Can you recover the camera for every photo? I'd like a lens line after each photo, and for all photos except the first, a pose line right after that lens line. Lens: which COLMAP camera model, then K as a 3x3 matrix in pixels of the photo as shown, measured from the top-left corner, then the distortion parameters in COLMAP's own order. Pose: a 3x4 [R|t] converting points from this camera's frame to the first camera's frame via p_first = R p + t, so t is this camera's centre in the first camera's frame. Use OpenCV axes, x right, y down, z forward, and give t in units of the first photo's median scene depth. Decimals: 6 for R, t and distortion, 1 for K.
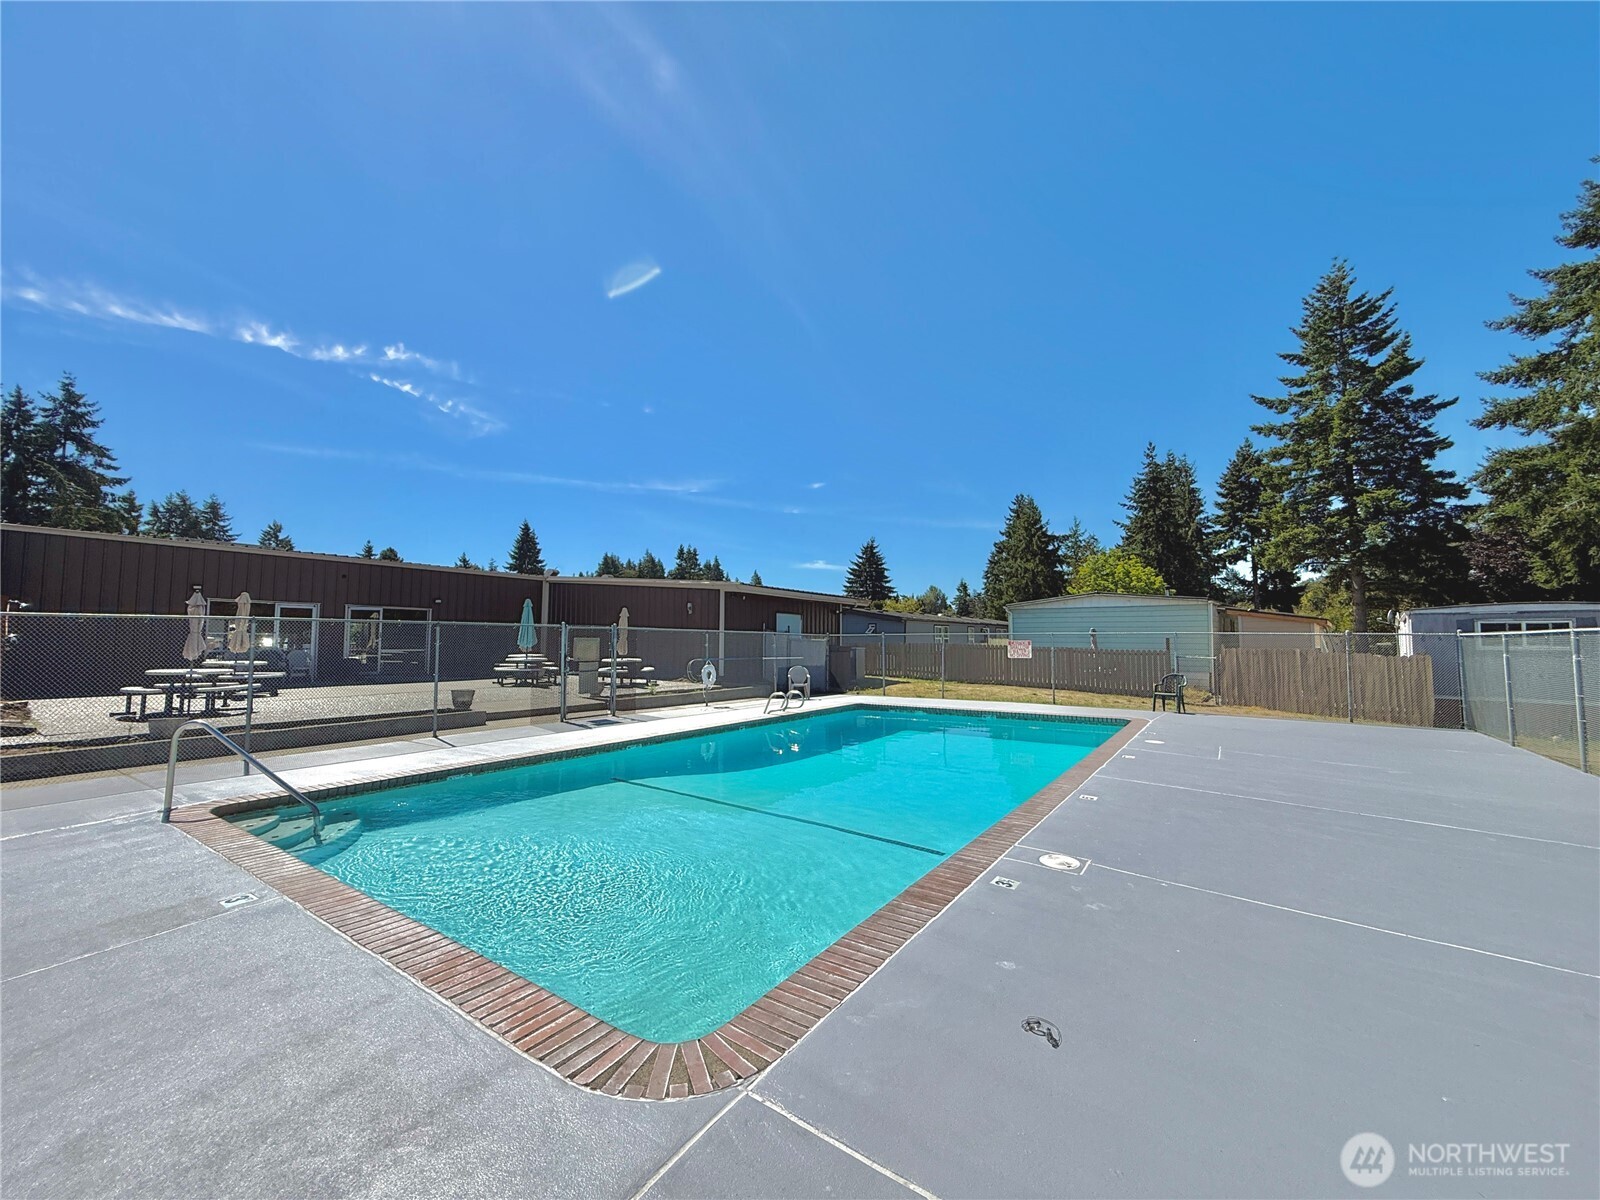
lens RADIAL K [[647.0, 0, 794.7], [0, 647.0, 593.3], [0, 0, 1]] dist [-0.006653, 0.000294]
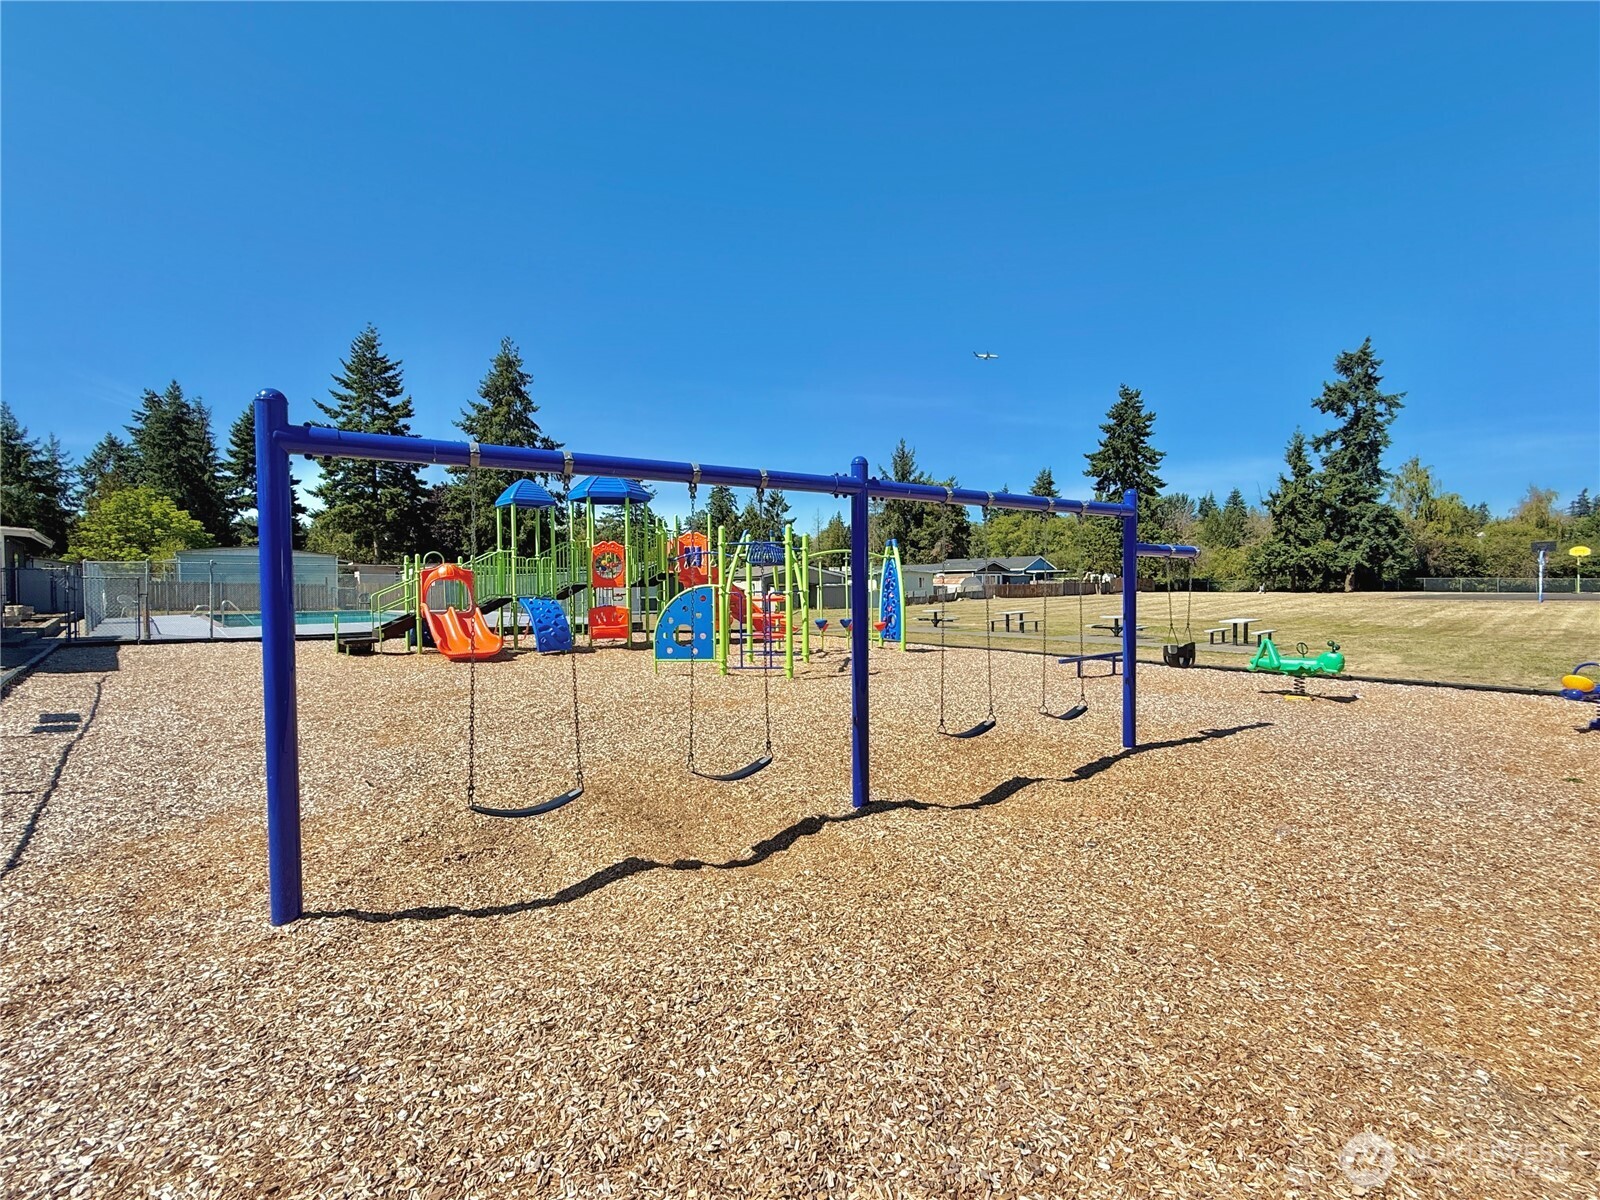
lens RADIAL K [[742.8, 0, 799.3], [0, 742.8, 601.6], [0, 0, 1]] dist [-0.001879, -0.000257]
pose [[0.246642, -0.022142, 0.968854, -0.379486], [-0.069513, 0.996760, 0.040476, -0.010111], [-0.966610, -0.077331, 0.244303, -0.273788]]
